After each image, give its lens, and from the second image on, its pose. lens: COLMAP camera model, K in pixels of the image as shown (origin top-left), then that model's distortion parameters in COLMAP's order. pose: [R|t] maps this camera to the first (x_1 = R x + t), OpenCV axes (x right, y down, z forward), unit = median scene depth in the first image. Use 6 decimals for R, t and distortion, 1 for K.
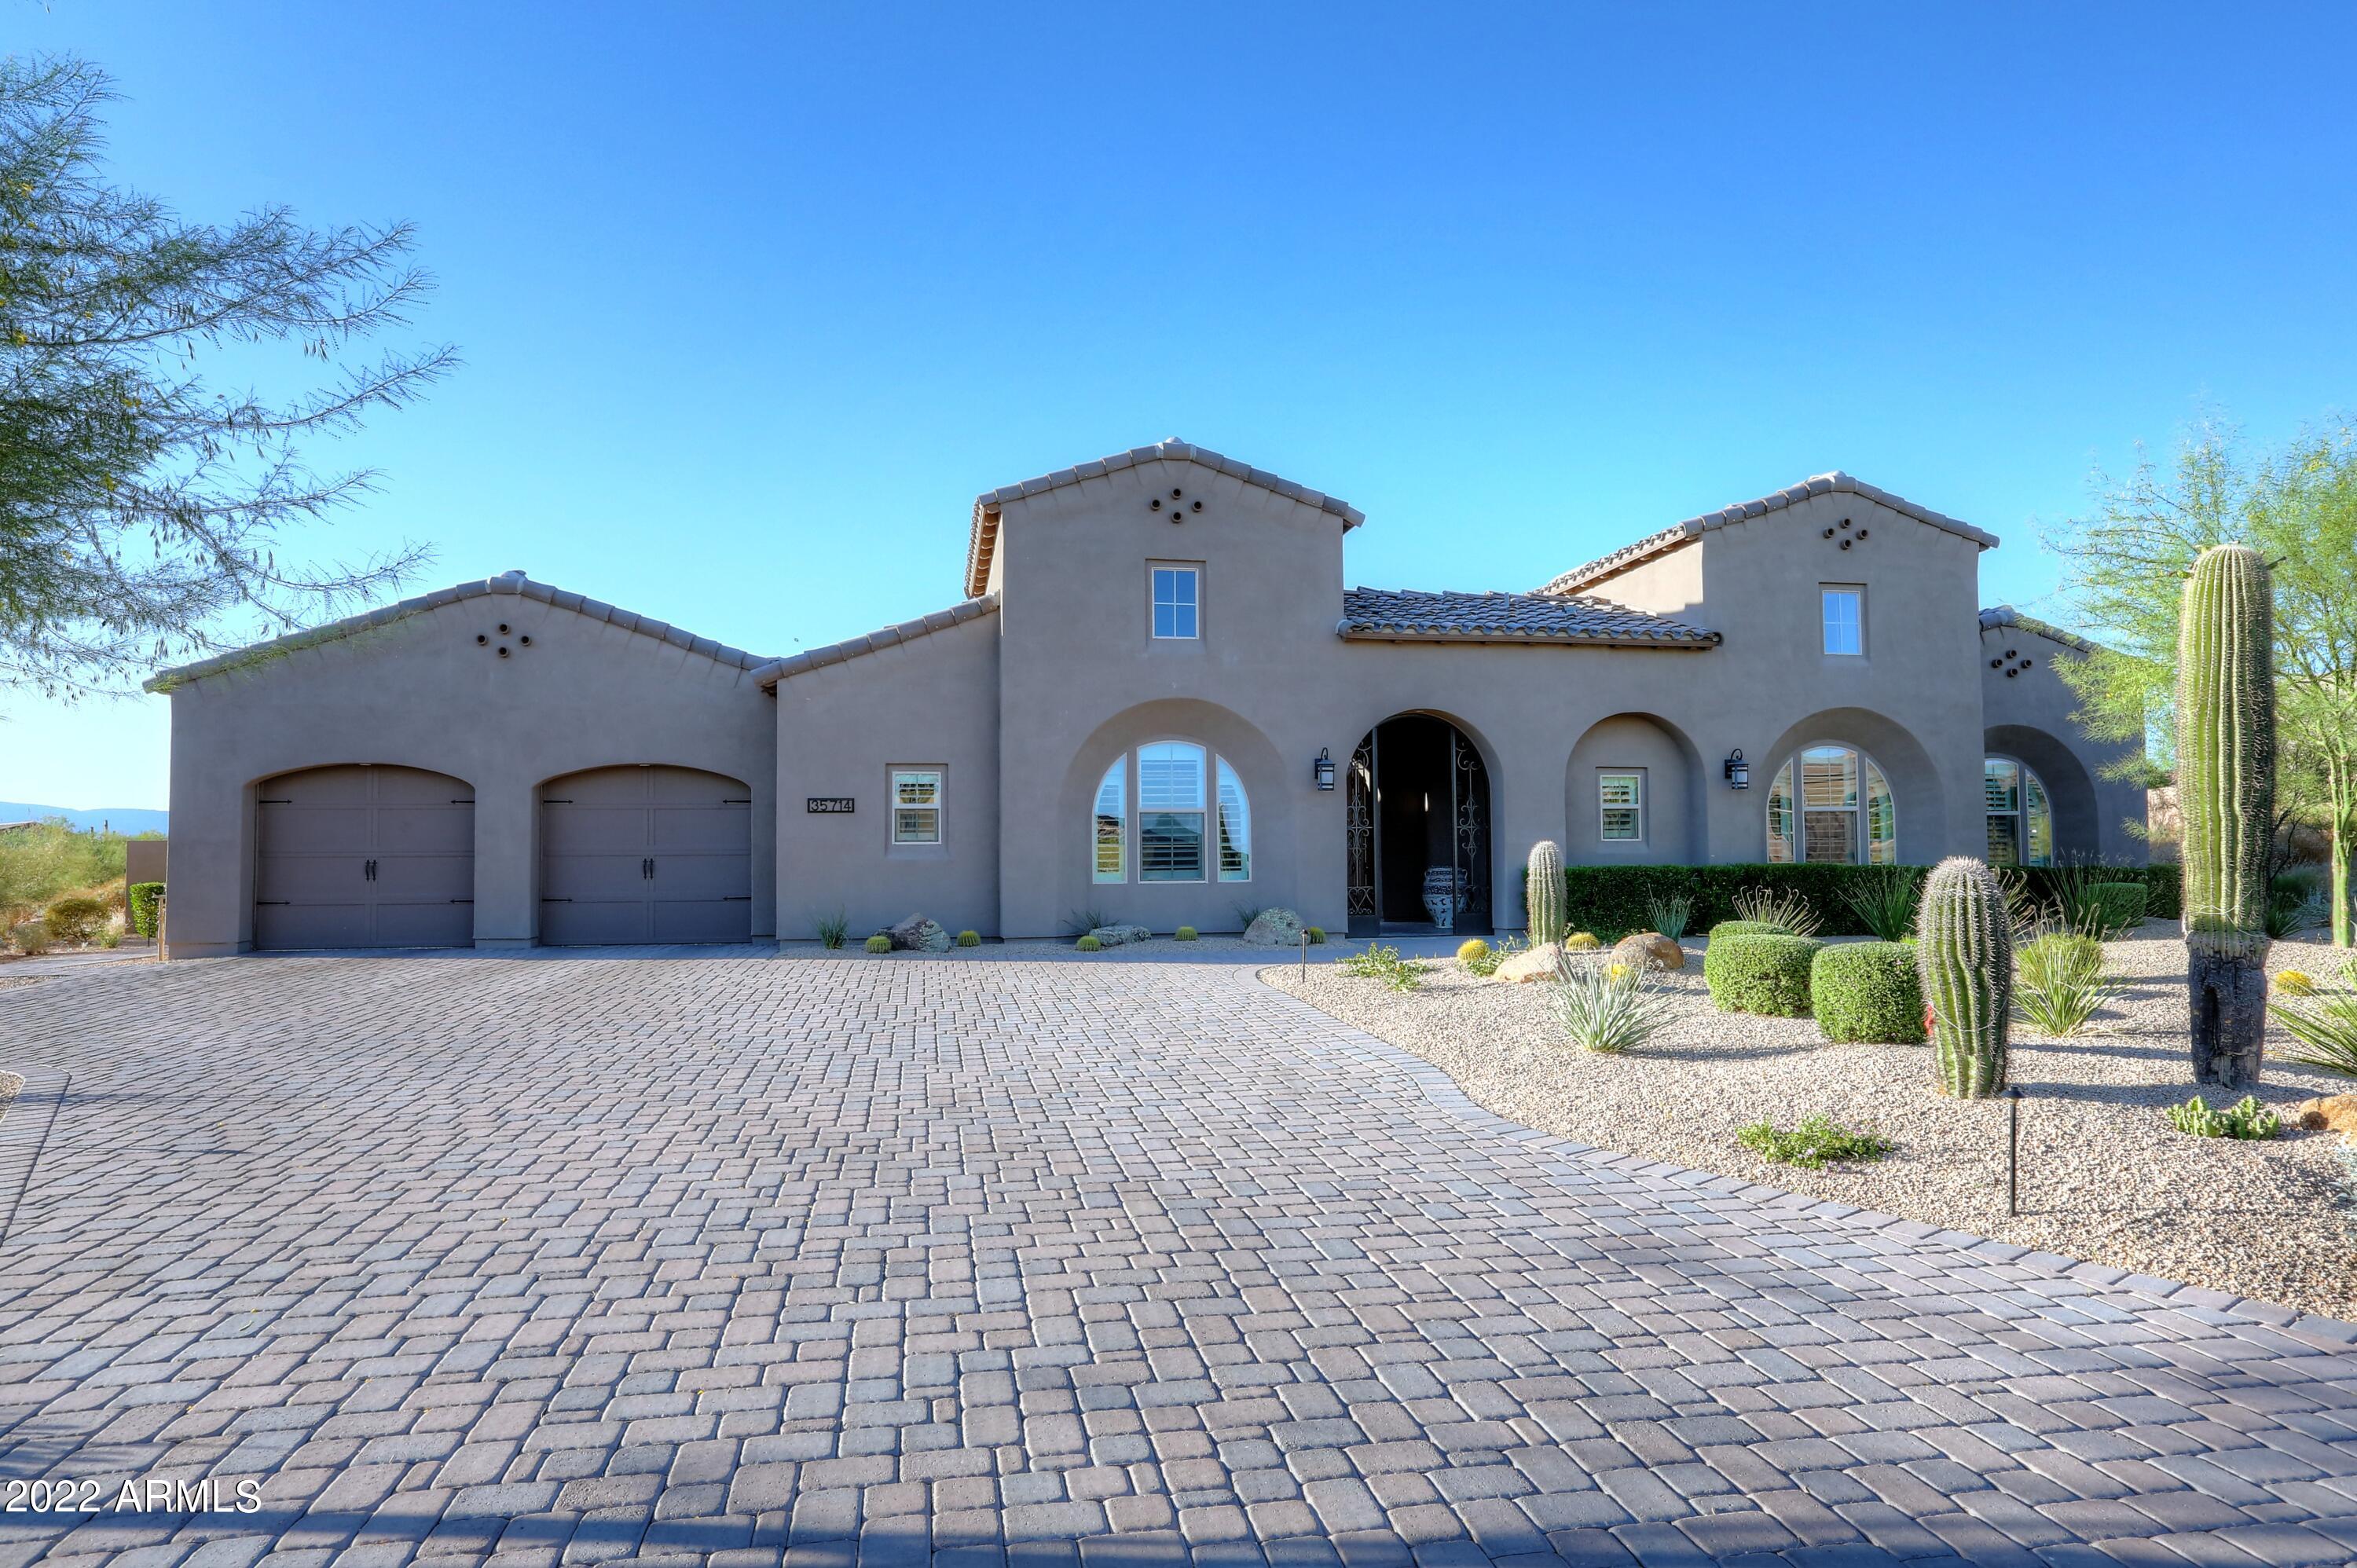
lens RADIAL K [[1407.9, 0, 1179.8], [0, 1407.9, 828.2], [0, 0, 1]] dist [-0.024556, -0.001013]
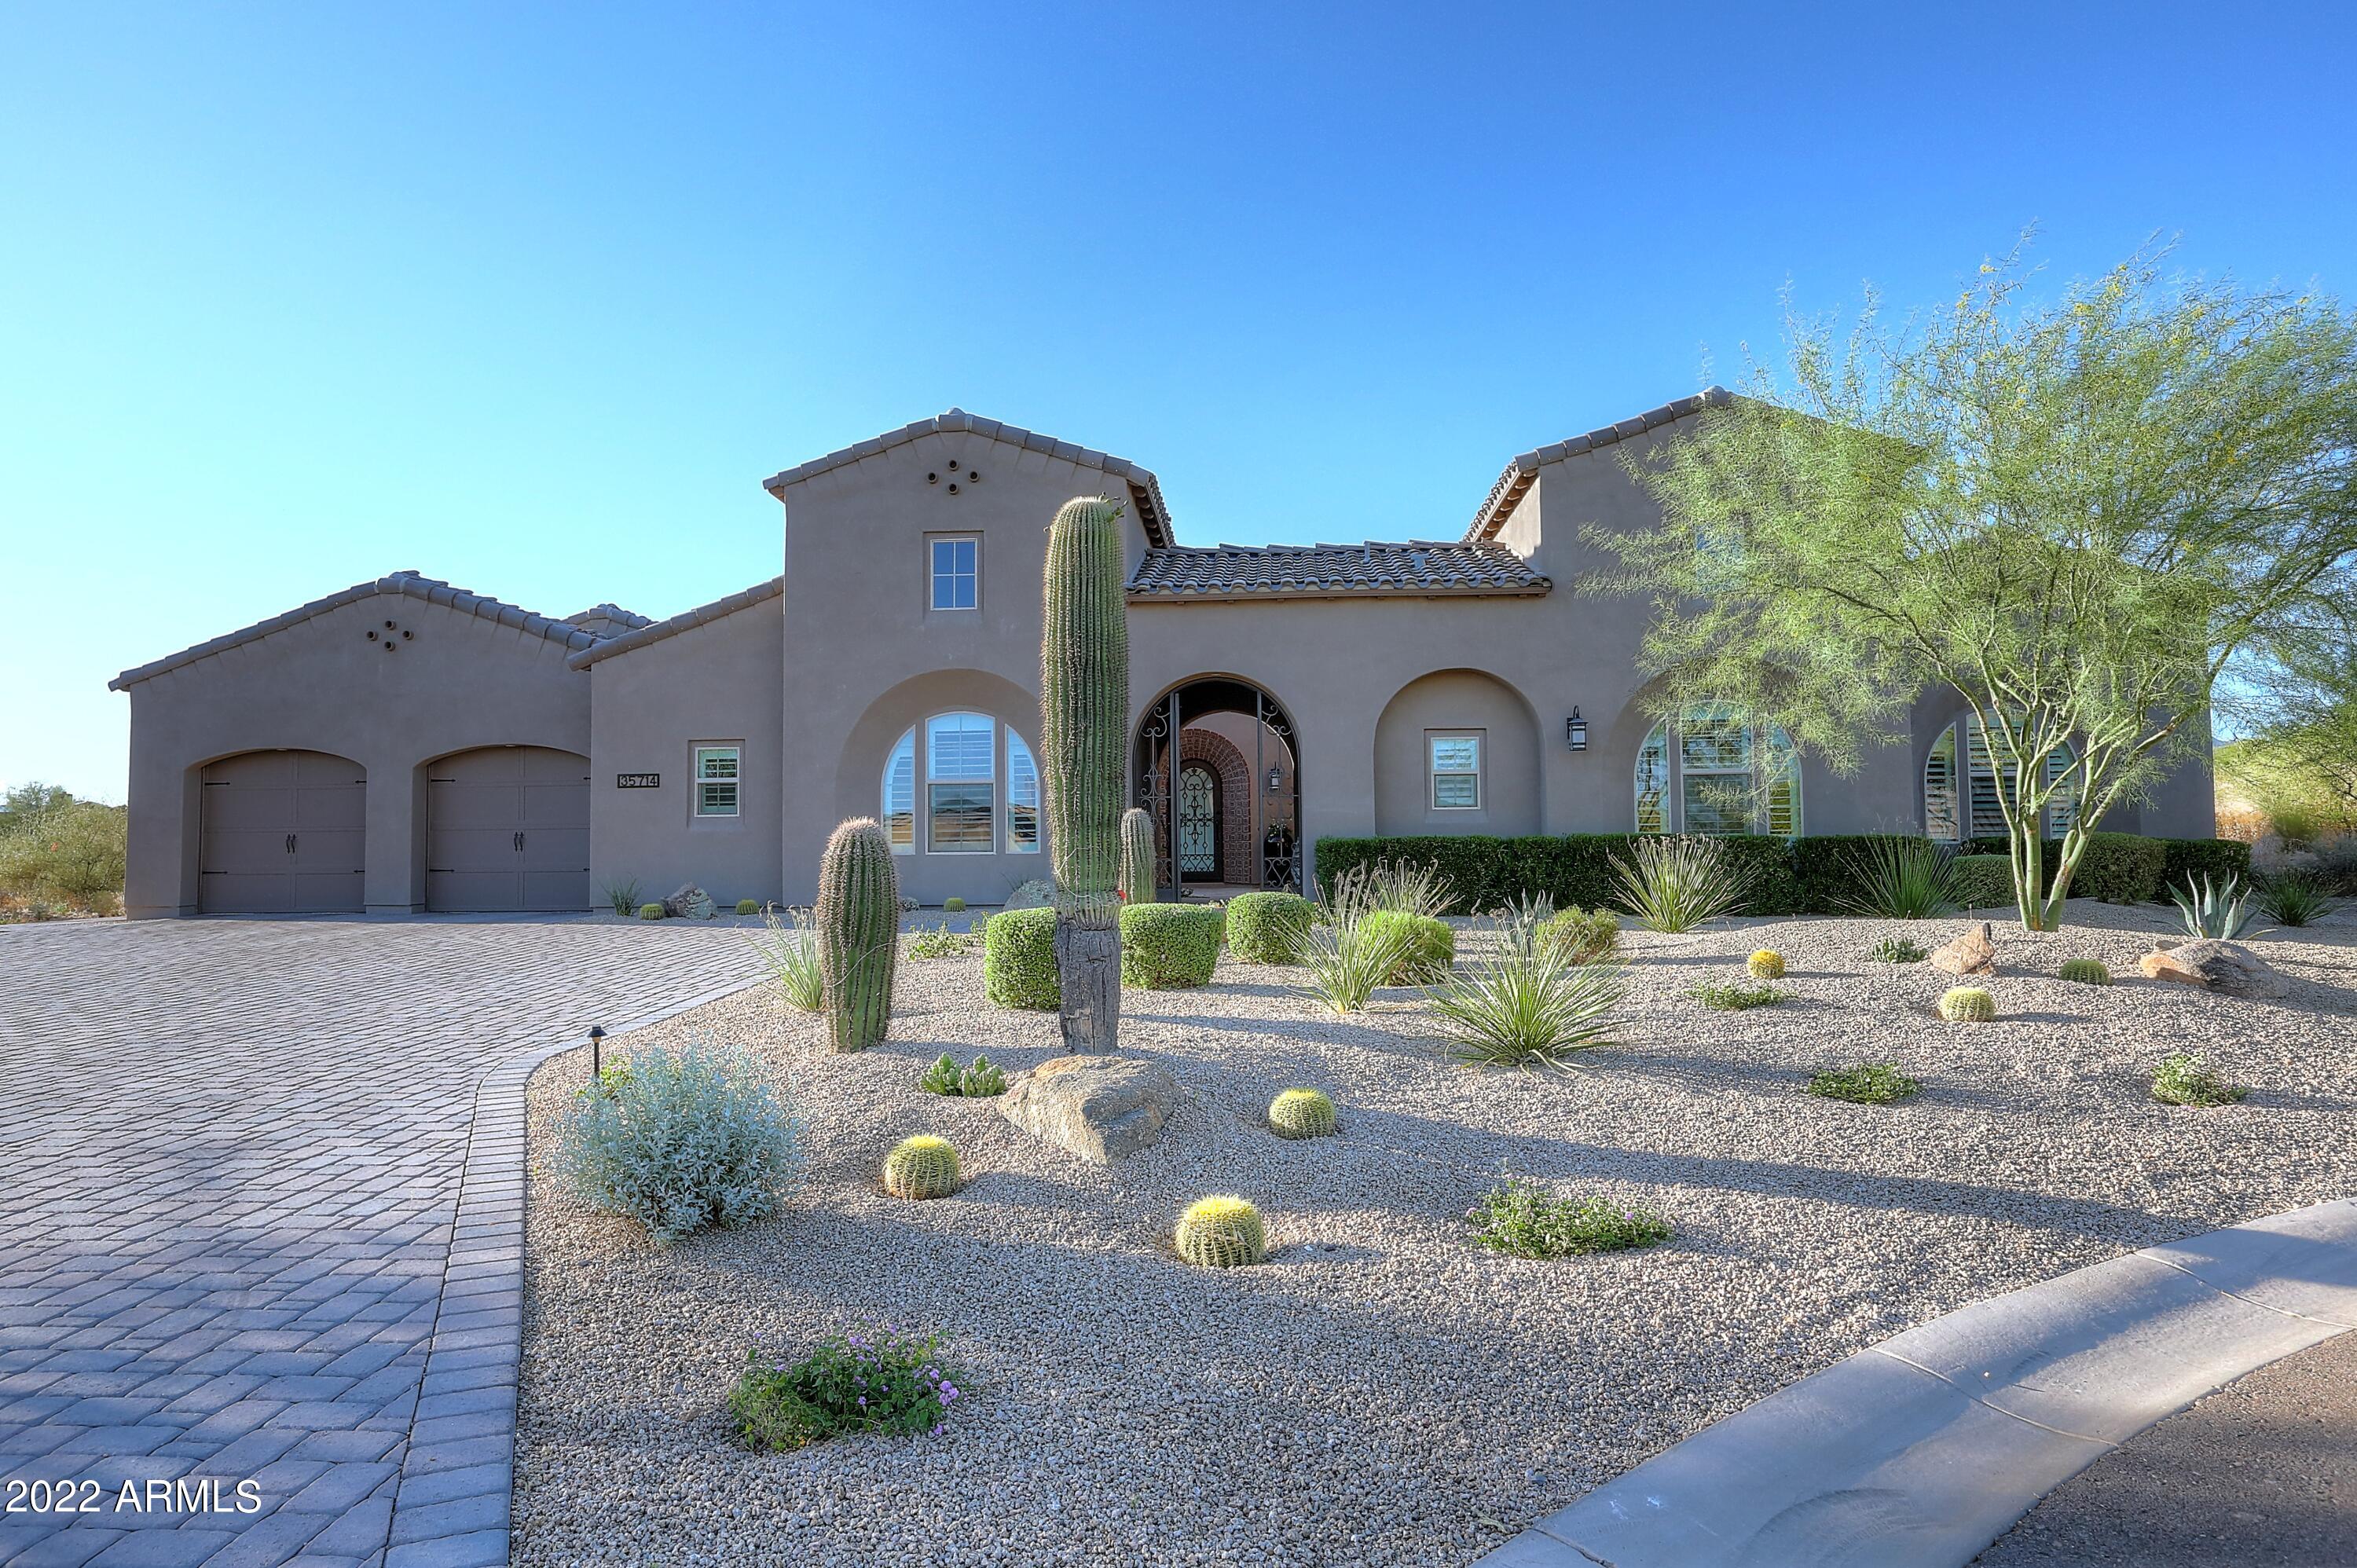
lens RADIAL K [[1515.2, 0, 1178.5], [0, 1515.2, 784.0], [0, 0, 1]] dist [0.000512, 0.001512]
pose [[0.966663, -0.011655, -0.255788, 0.425013], [0.008162, 0.999858, -0.014712, 0.006128], [0.255924, 0.012134, 0.966621, 0.001683]]
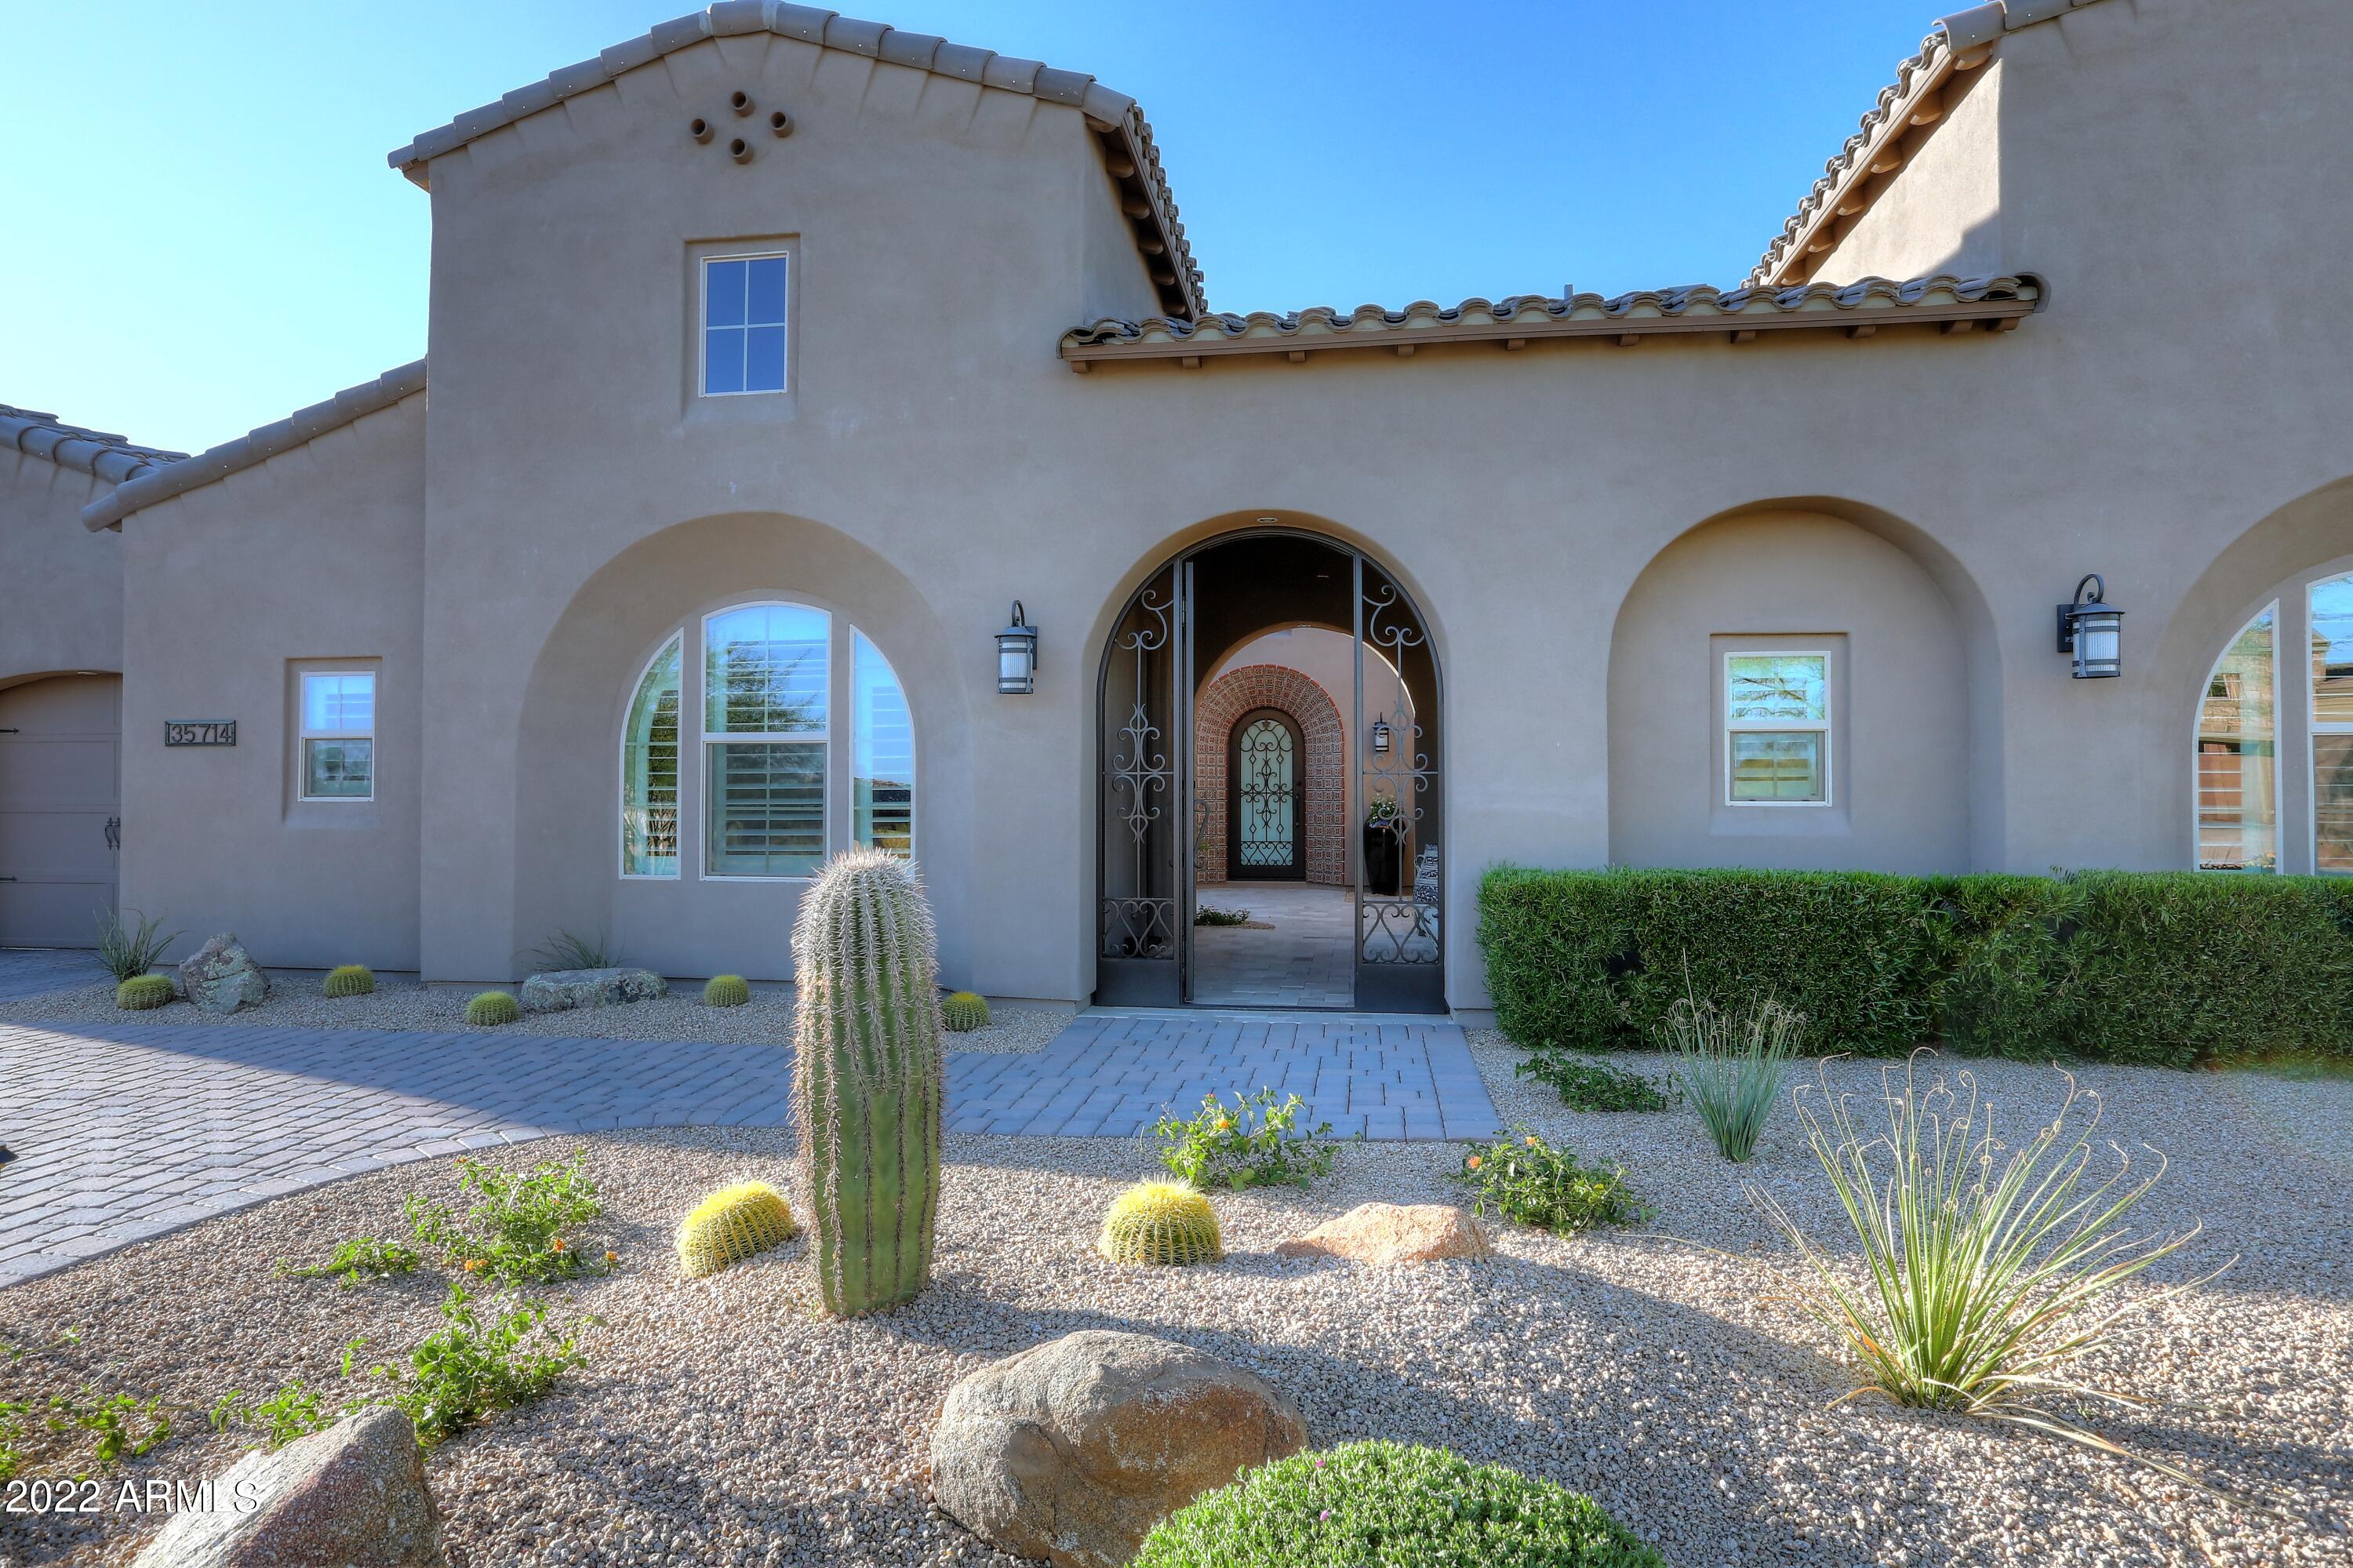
lens RADIAL K [[1365.5, 0, 1166.0], [0, 1365.5, 774.4], [0, 0, 1]] dist [-0.004270, 0.000204]
pose [[0.940706, 0.003436, -0.339204, 0.303155], [0.000351, 0.999938, 0.011101, -0.005590], [0.339221, -0.010562, 0.940647, 0.593316]]
